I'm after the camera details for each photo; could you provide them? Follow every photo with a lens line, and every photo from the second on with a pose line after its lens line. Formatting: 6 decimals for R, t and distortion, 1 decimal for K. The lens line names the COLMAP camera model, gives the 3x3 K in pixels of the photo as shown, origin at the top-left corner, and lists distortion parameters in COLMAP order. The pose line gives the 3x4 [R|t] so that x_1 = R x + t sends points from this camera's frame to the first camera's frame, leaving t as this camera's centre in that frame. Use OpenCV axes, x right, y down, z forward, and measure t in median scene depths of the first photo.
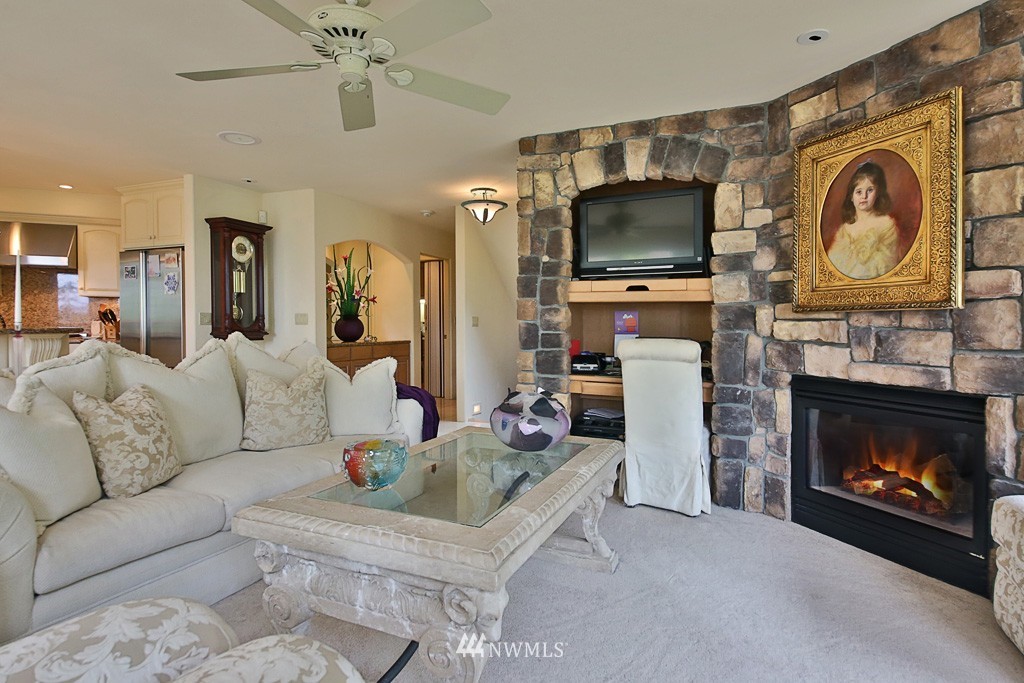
lens RADIAL K [[541.7, 0, 513.5], [0, 541.7, 337.4], [0, 0, 1]] dist [0.002721, 0.000105]
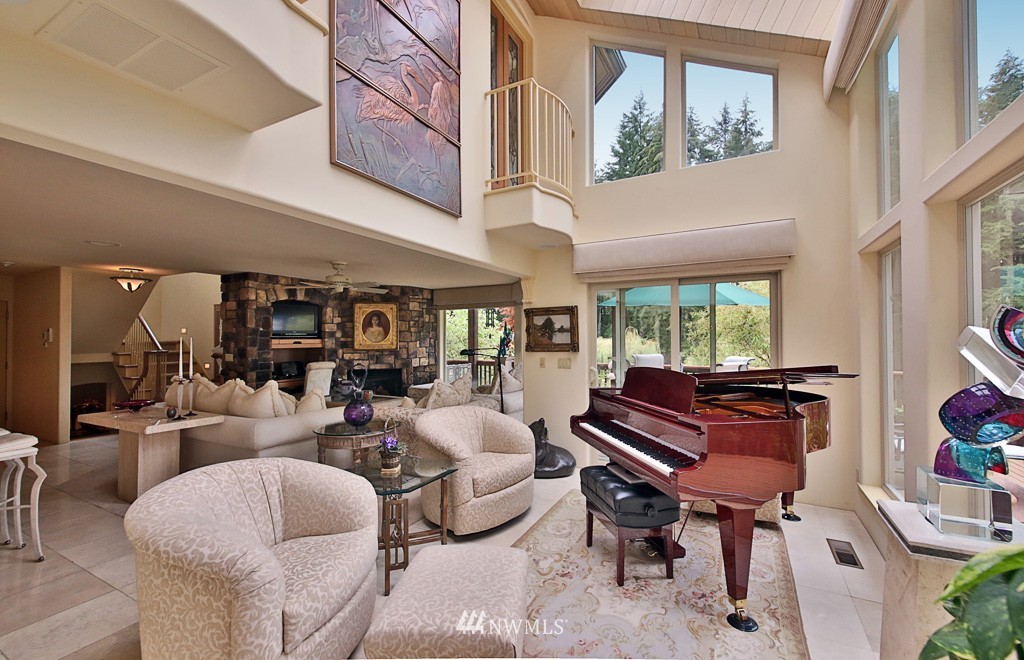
lens RADIAL K [[440.0, 0, 514.7], [0, 440.0, 330.7], [0, 0, 1]] dist [0.002386, -0.000031]
pose [[0.068664, 0.008604, 0.997603, -1.937362], [0.039412, 0.999159, -0.011330, -0.092690], [-0.996861, 0.040096, 0.068267, -0.169514]]
